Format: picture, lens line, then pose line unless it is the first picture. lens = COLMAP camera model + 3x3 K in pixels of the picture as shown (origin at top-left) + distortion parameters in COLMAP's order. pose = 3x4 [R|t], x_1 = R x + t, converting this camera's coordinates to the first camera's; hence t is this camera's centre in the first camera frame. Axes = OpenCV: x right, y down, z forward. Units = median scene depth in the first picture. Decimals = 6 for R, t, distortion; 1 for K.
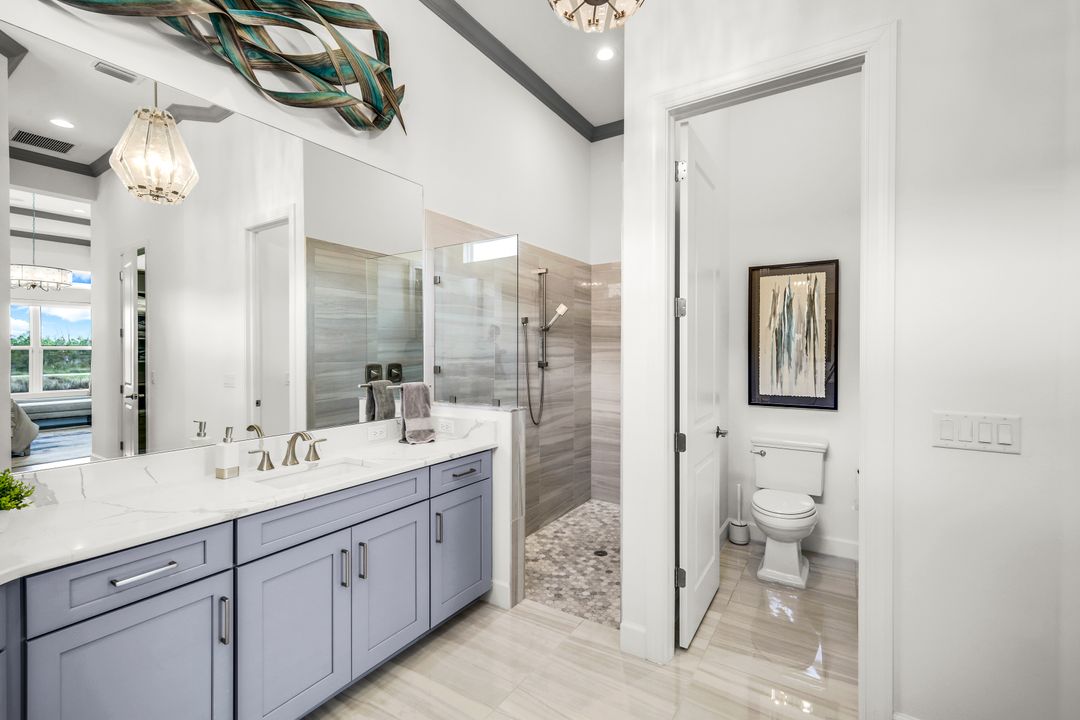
lens RADIAL K [[484.4, 0, 540.9], [0, 484.4, 355.4], [0, 0, 1]] dist [0.001002, 0.000224]
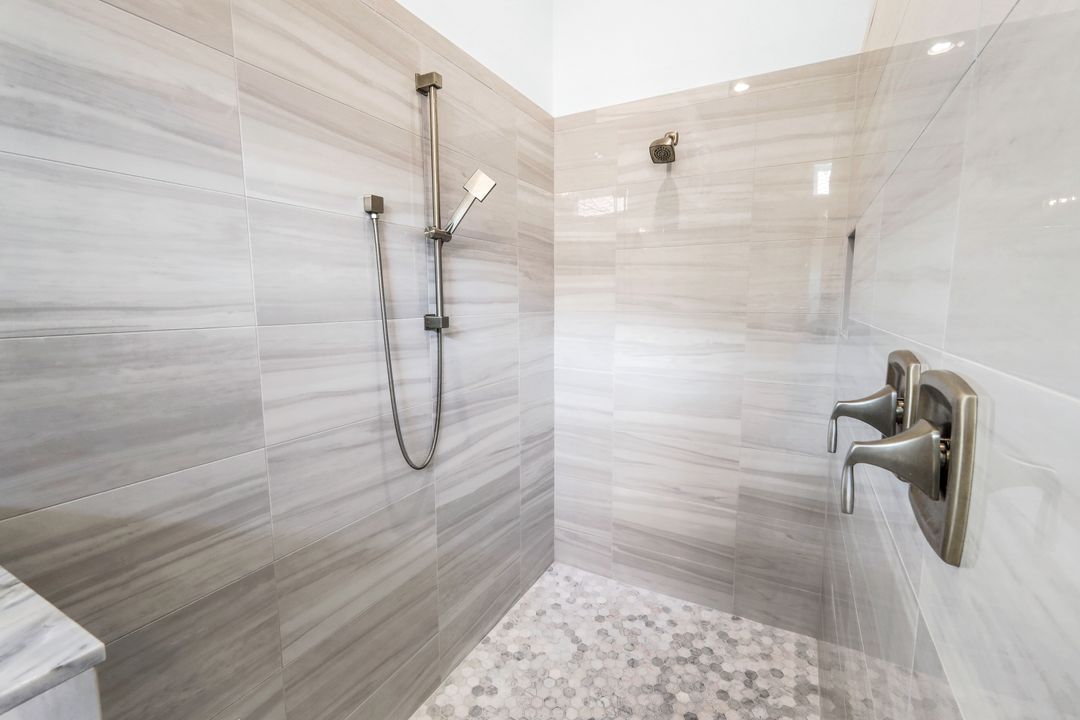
lens RADIAL K [[498.1, 0, 539.5], [0, 498.1, 352.5], [0, 0, 1]] dist [0.000248, -0.000105]
pose [[0.997473, -0.010094, 0.070332, 0.059976], [0.003194, 0.995226, 0.097542, 0.002927], [-0.070980, -0.097071, 0.992743, 0.557519]]
